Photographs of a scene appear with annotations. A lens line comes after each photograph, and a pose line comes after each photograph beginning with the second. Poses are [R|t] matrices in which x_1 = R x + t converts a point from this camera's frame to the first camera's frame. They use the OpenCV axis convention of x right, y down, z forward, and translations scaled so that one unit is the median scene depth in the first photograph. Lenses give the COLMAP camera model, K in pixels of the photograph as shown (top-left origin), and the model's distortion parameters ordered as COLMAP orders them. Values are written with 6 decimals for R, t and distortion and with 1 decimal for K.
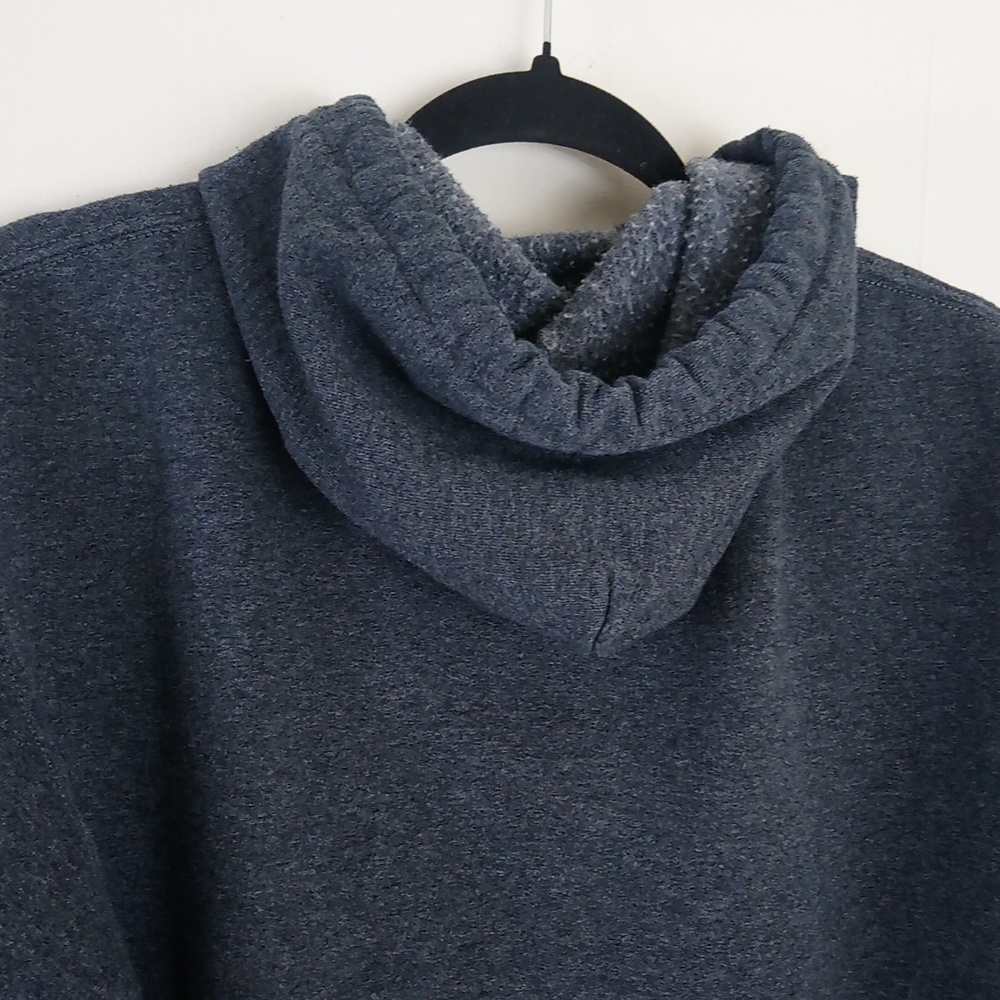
lens RADIAL K [[1190.8, 0, 500.0], [0, 1190.8, 500.0], [0, 0, 1]] dist [0.316879, -0.808474]
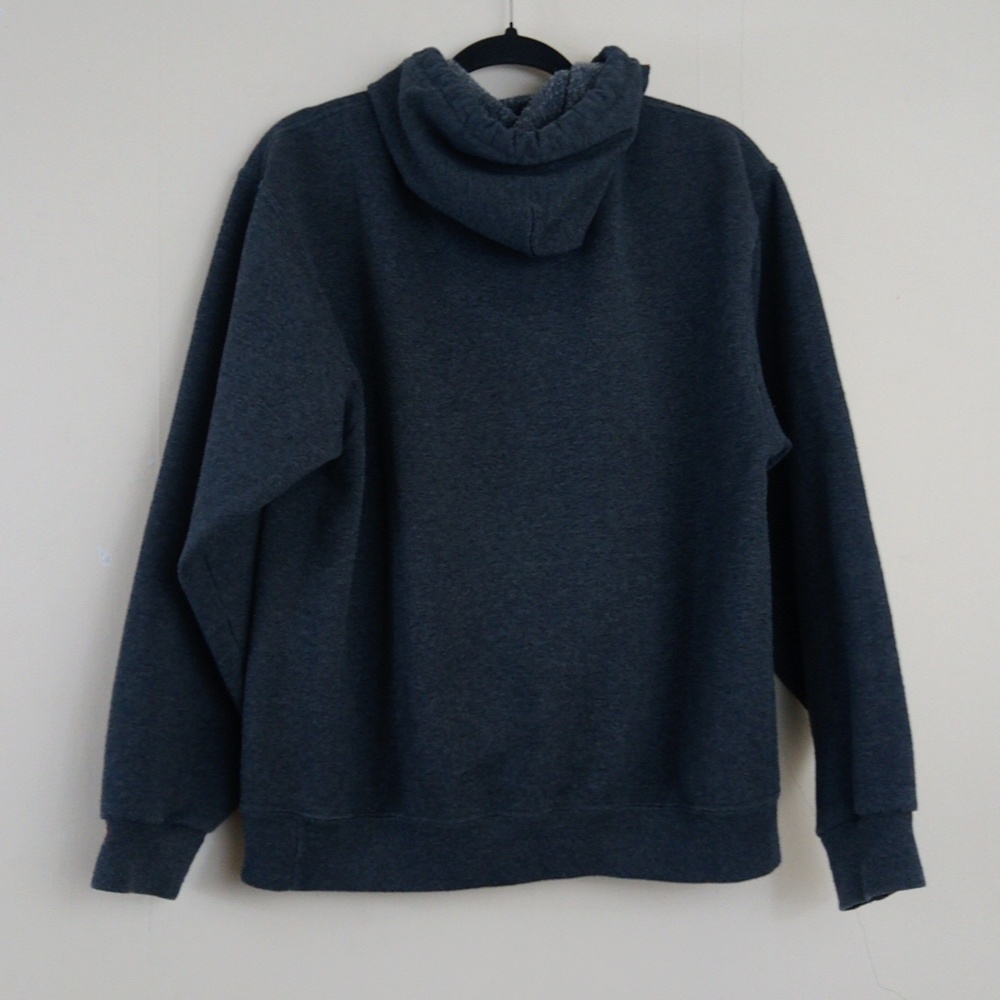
lens RADIAL K [[1190.8, 0, 500.0], [0, 1190.8, 500.0], [0, 0, 1]] dist [0.316879, -0.808474]
pose [[0.990640, -0.063342, -0.120916, 0.263424], [0.051151, 0.993531, -0.101393, 0.830236], [0.126556, 0.094259, 0.987471, -1.322993]]
